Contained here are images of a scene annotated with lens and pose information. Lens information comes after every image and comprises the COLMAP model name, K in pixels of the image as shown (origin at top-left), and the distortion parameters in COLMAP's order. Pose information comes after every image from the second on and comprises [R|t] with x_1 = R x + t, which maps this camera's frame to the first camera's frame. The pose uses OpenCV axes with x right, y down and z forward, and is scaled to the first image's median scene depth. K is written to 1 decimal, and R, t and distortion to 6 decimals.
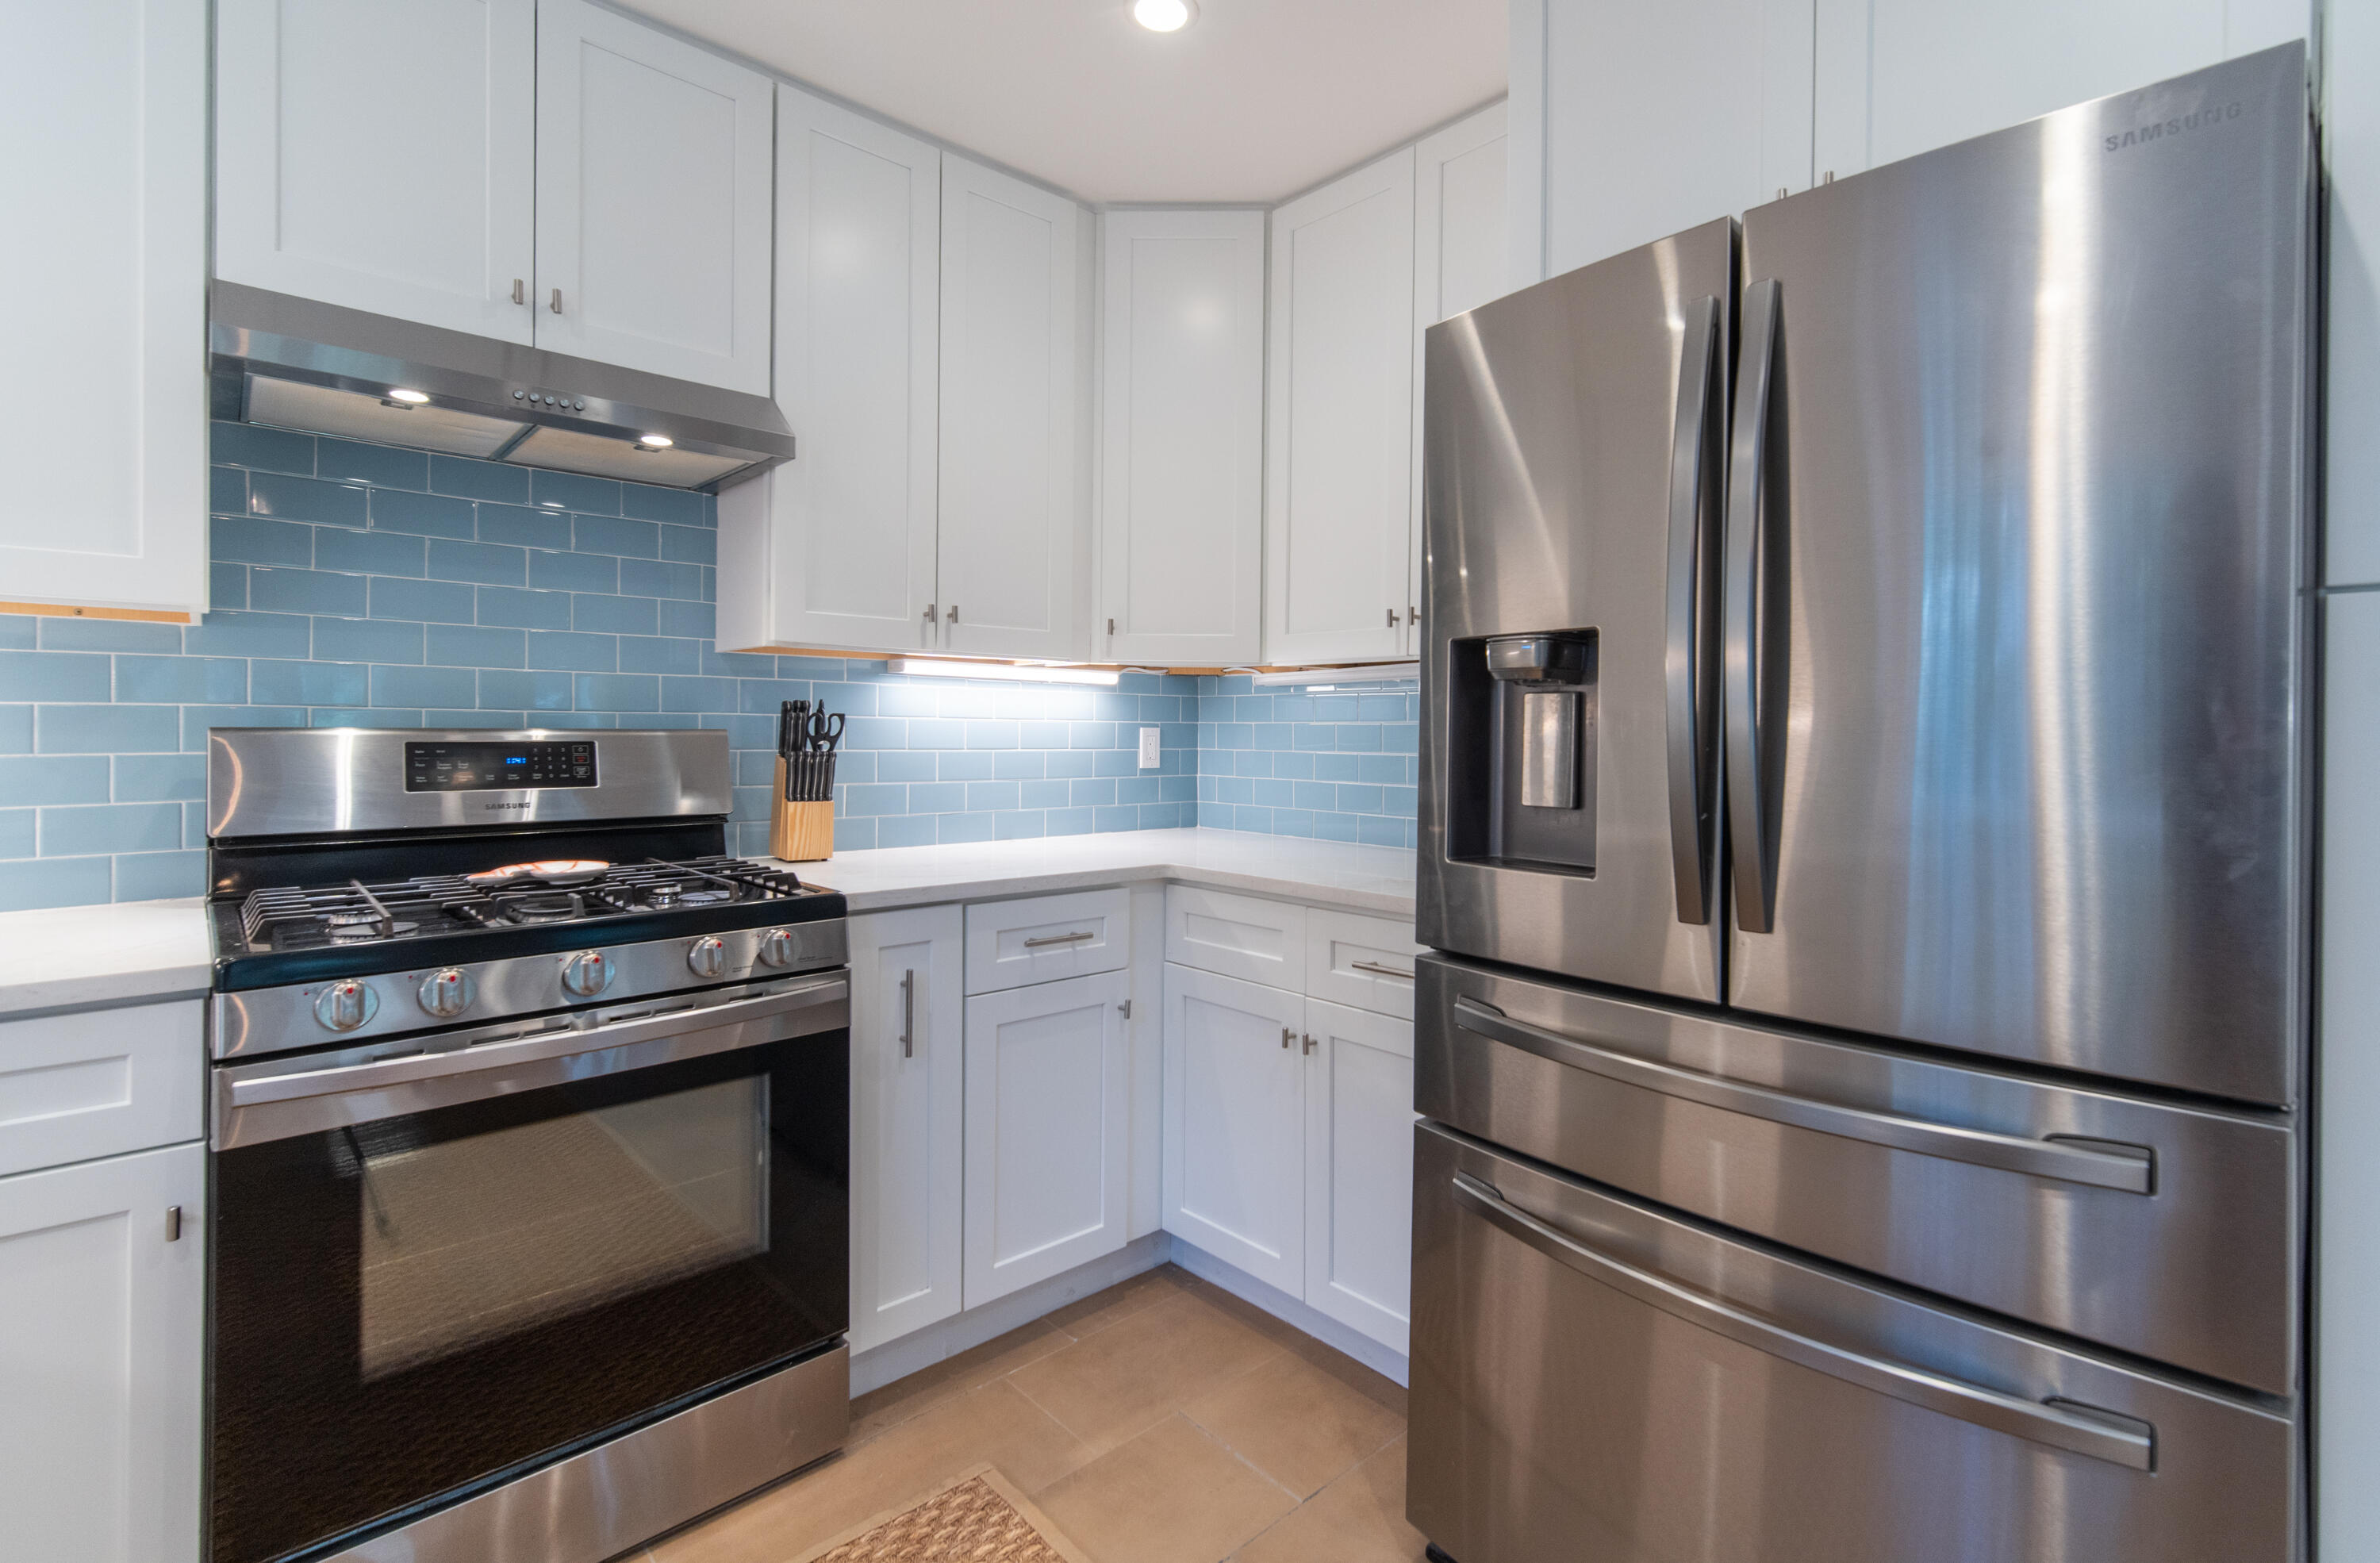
lens RADIAL K [[1078.7, 0, 1235.0], [0, 1078.7, 728.2], [0, 0, 1]] dist [0.005105, 0.000169]
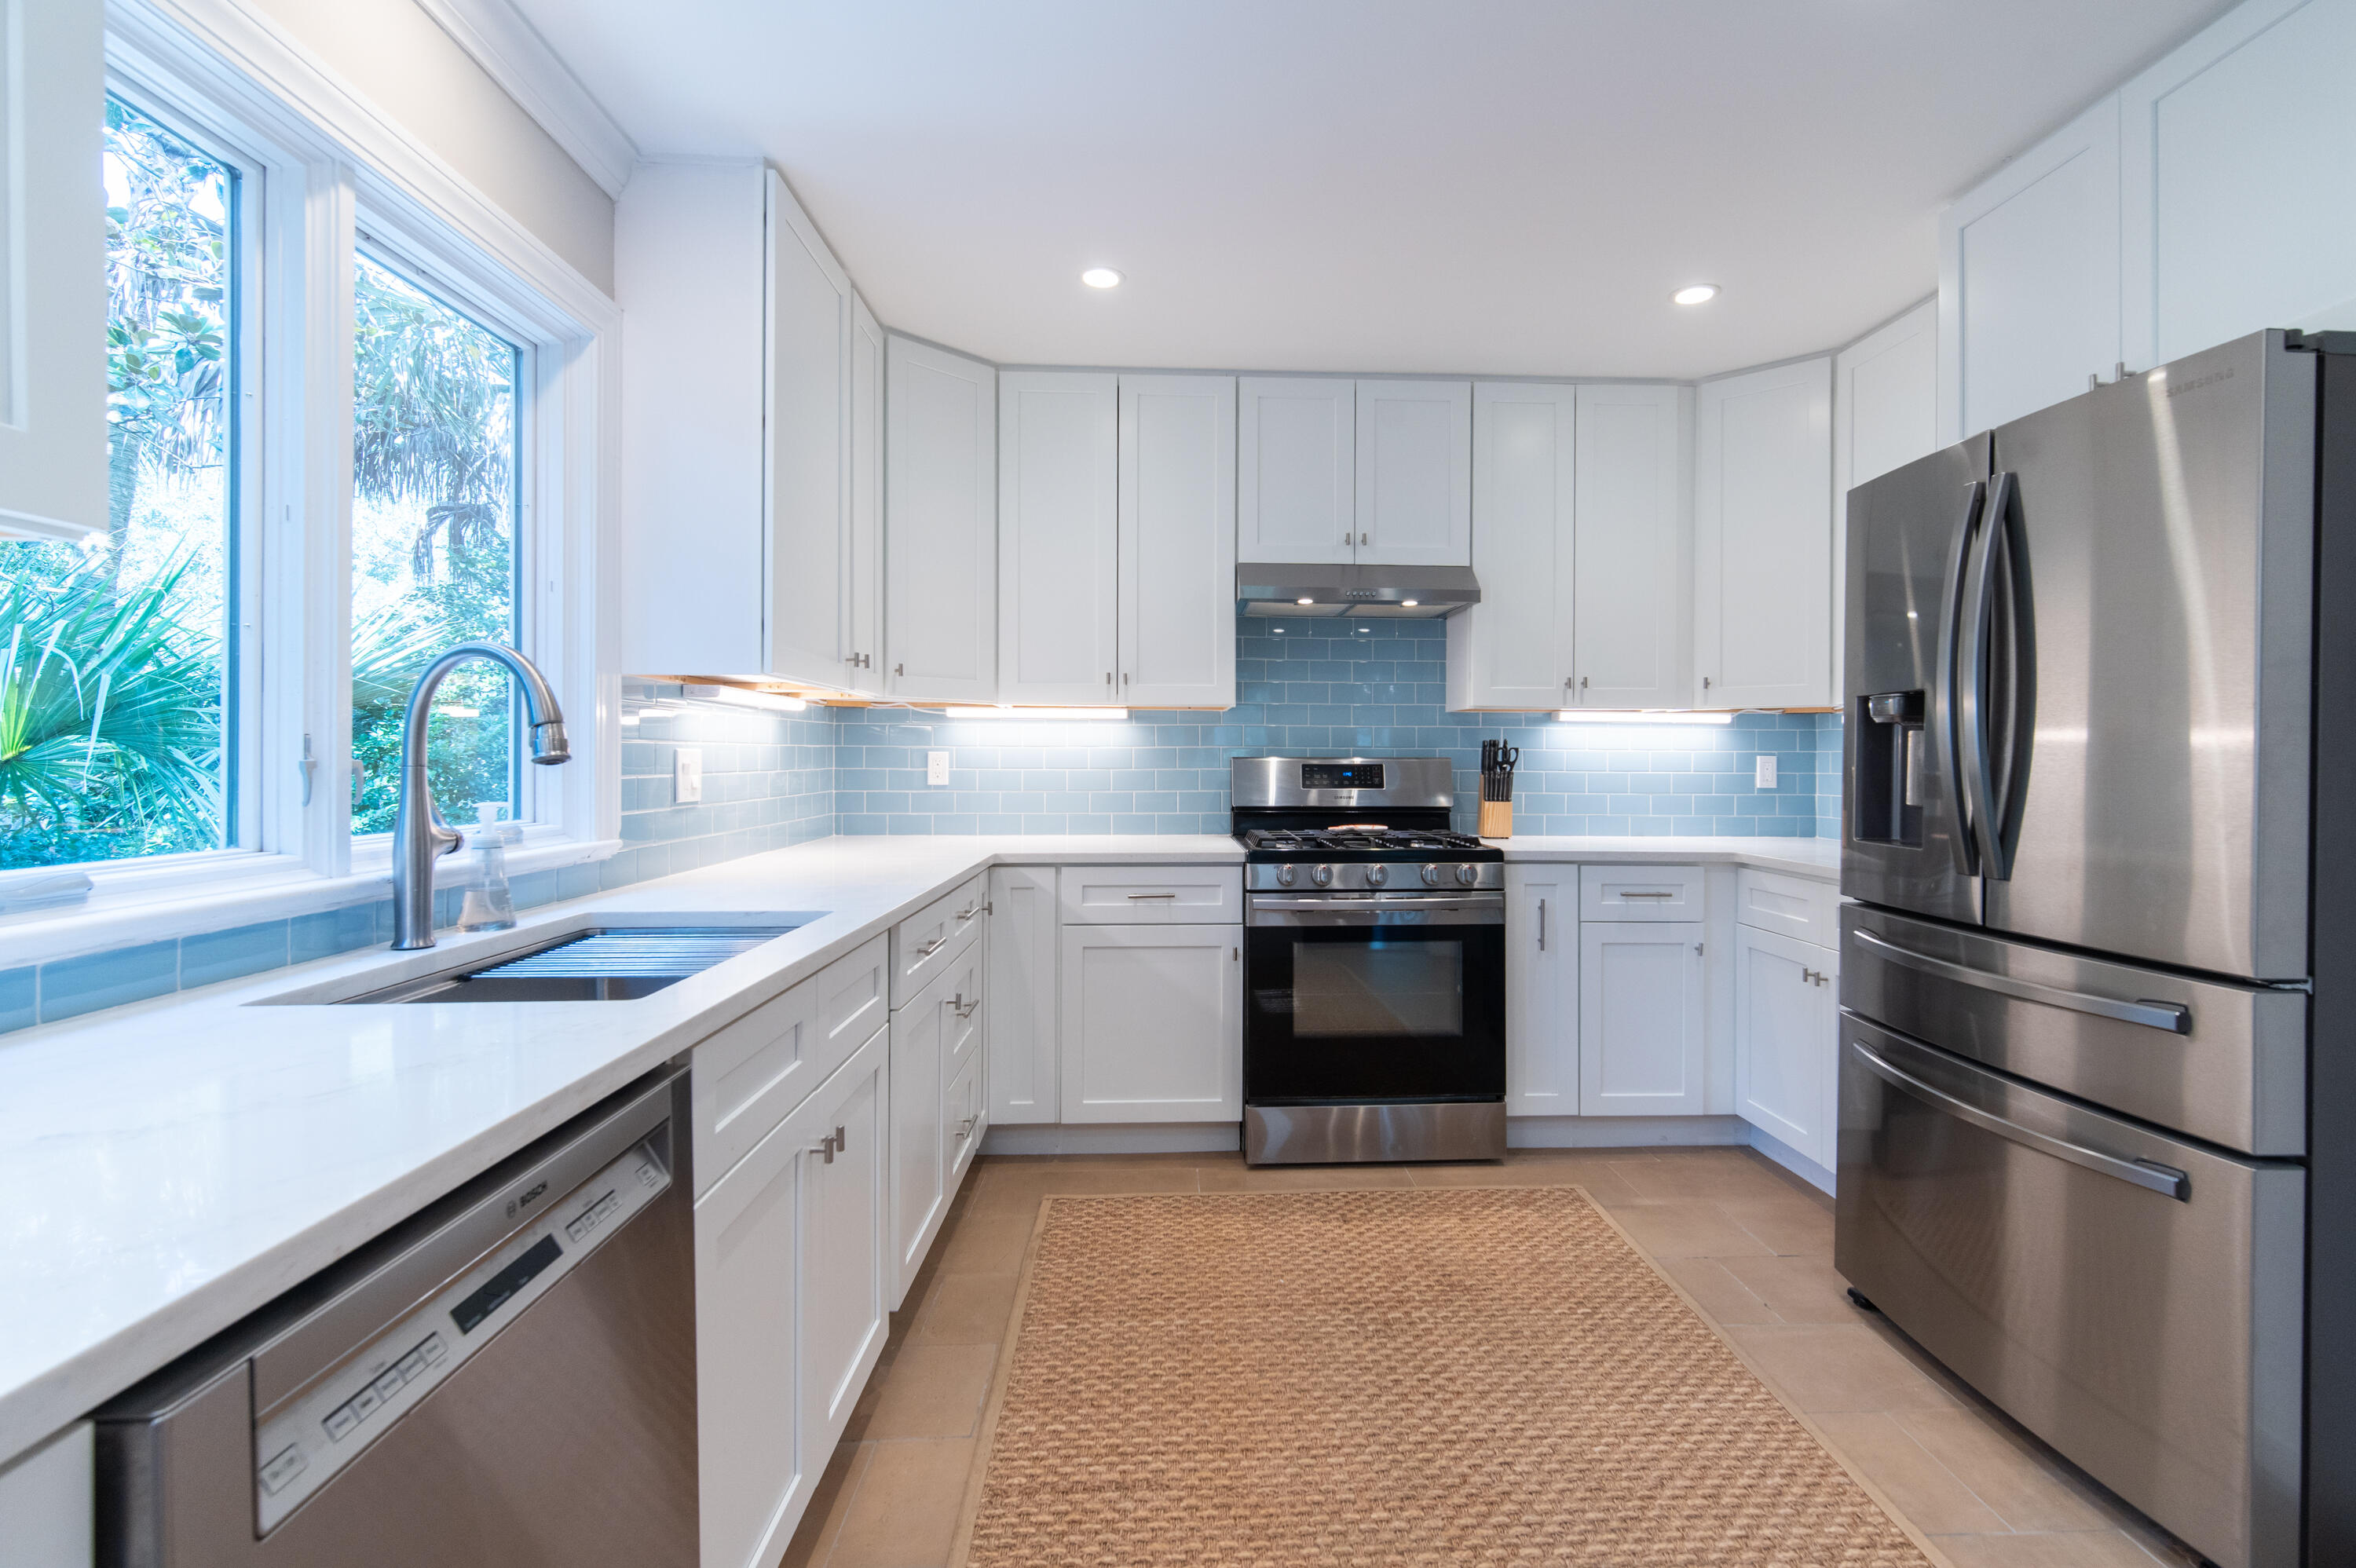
lens RADIAL K [[1063.6, 0, 1210.0], [0, 1063.6, 755.2], [0, 0, 1]] dist [0.001363, 0.000021]
pose [[0.756353, -0.005064, -0.654145, 0.368137], [0.002260, 0.999984, -0.005129, 0.005355], [0.654160, 0.002401, 0.756352, -0.559899]]
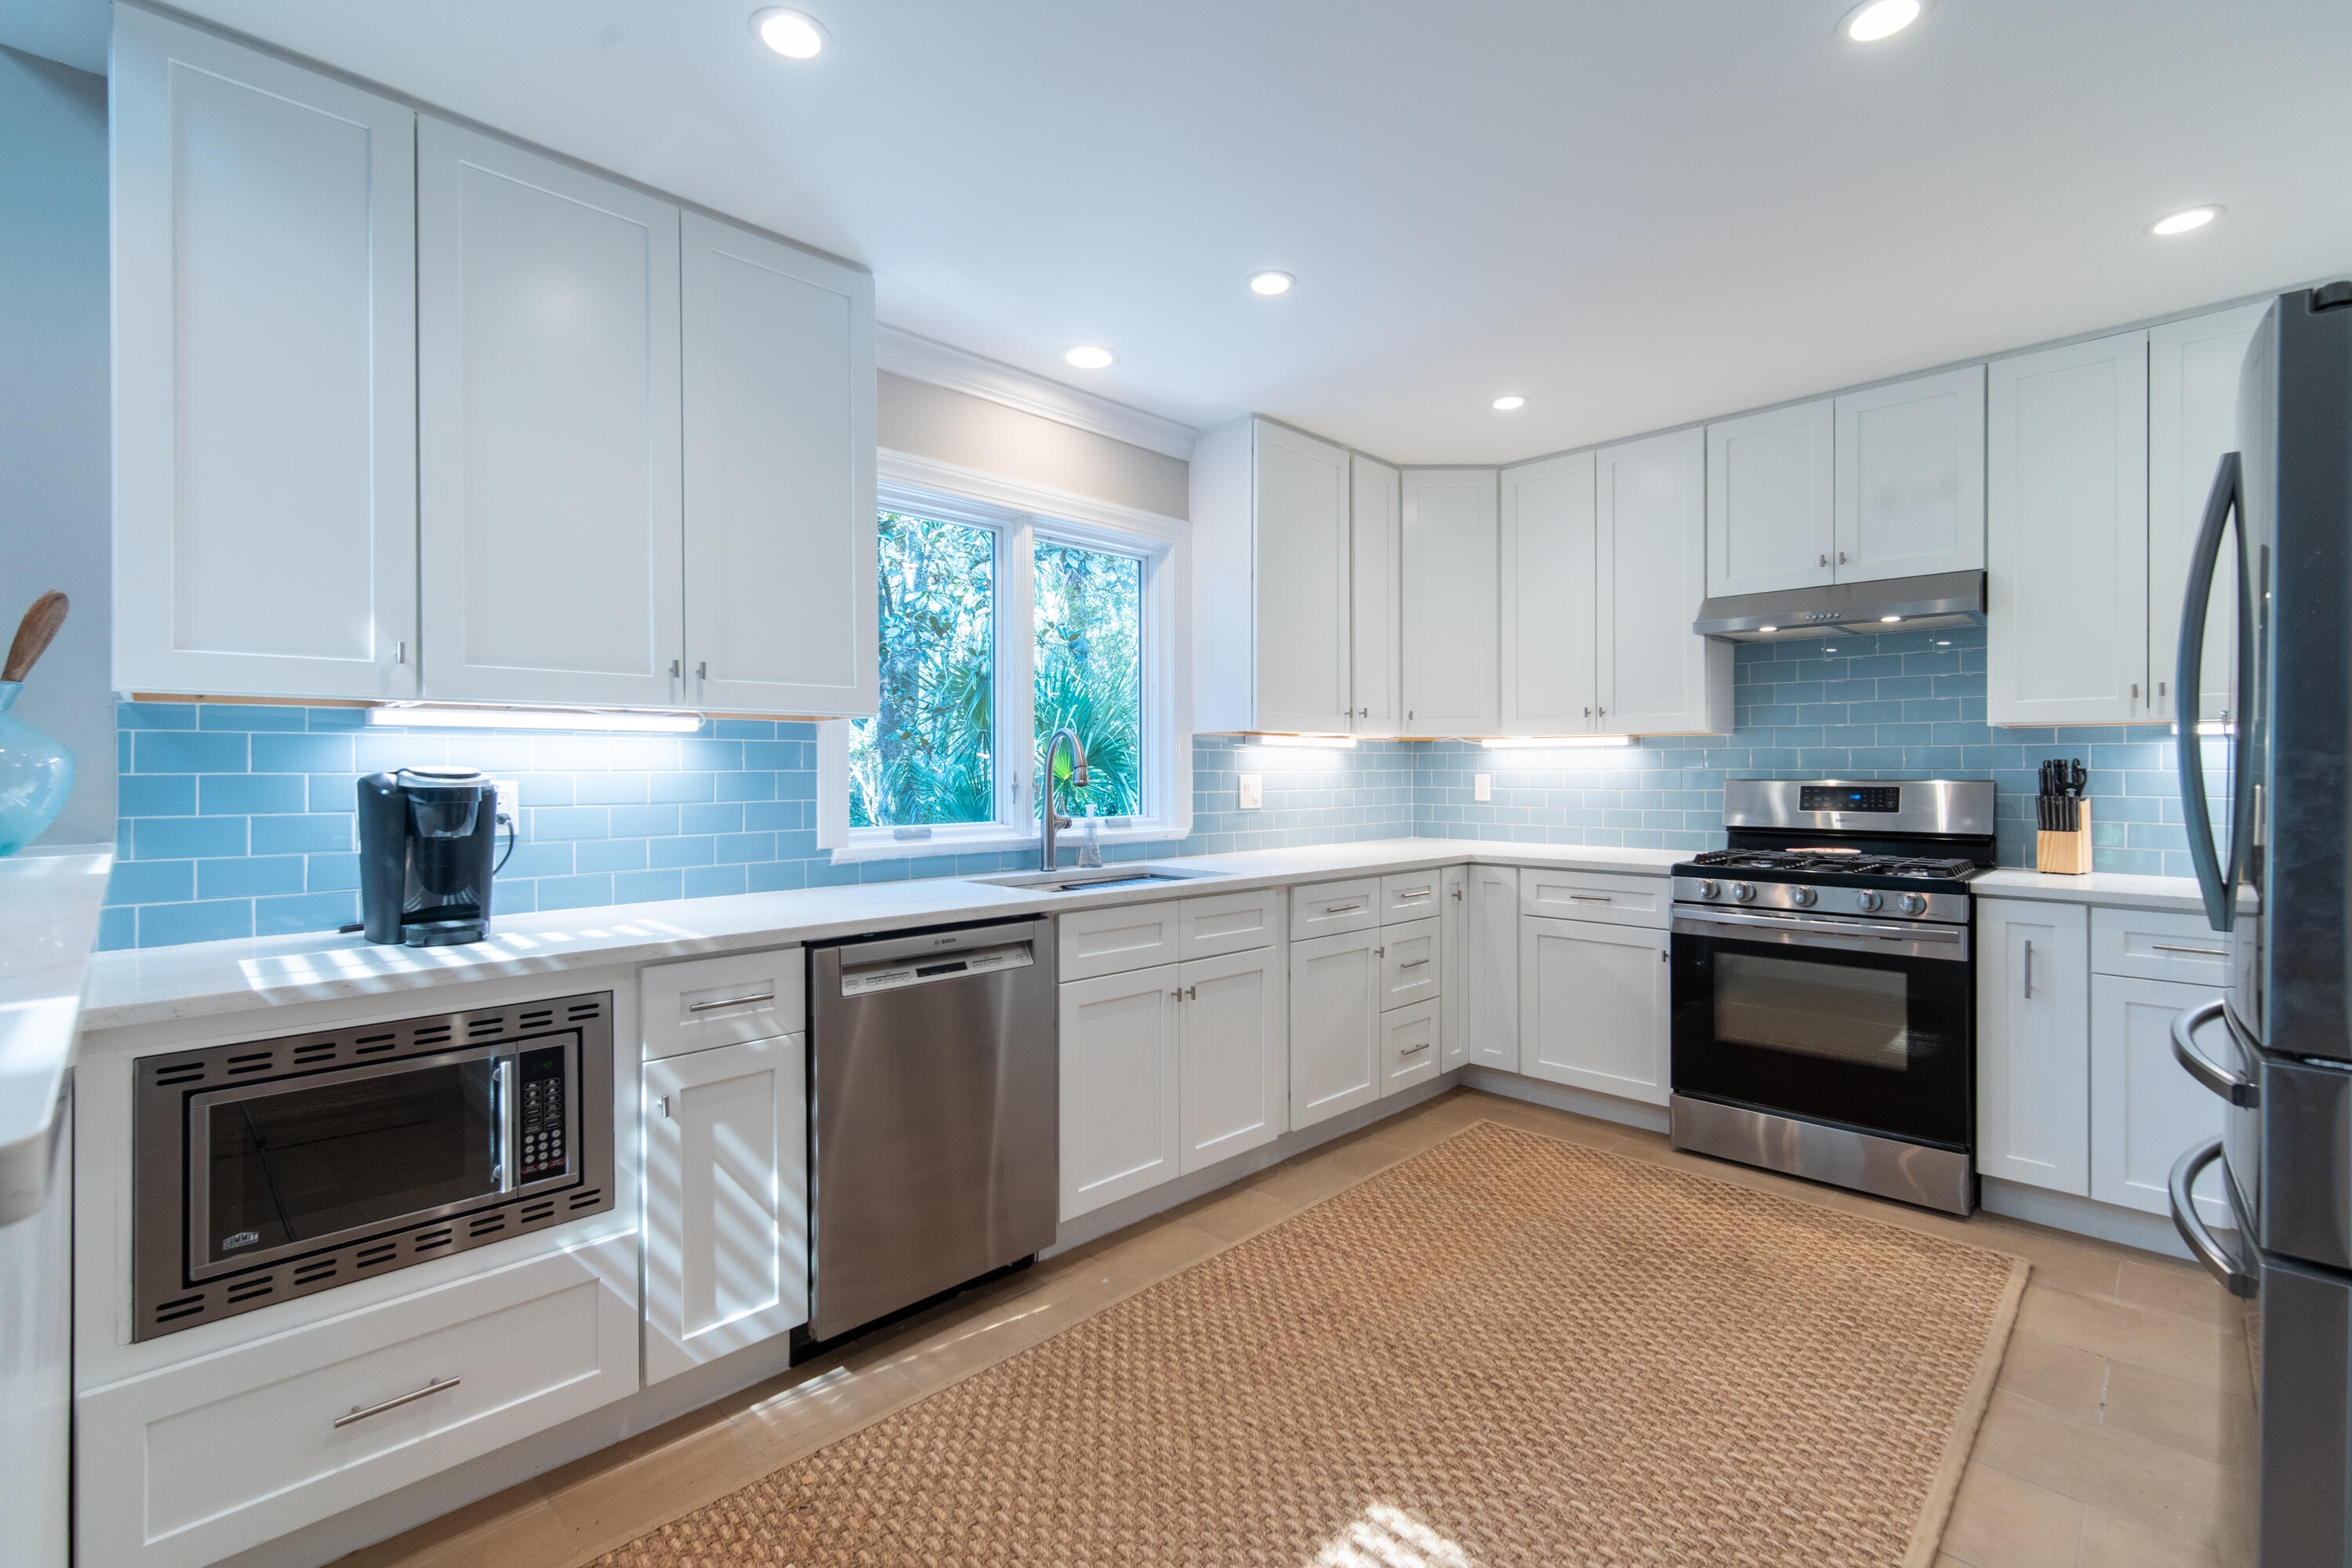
lens RADIAL K [[1015.6, 0, 1175.2], [0, 1015.6, 772.9], [0, 0, 1]] dist [-0.002066, 0.000058]
pose [[0.026765, -0.005241, -0.999628, 1.004802], [0.002735, 0.999983, -0.005170, -0.005013], [0.999638, -0.002595, 0.026779, -0.208291]]
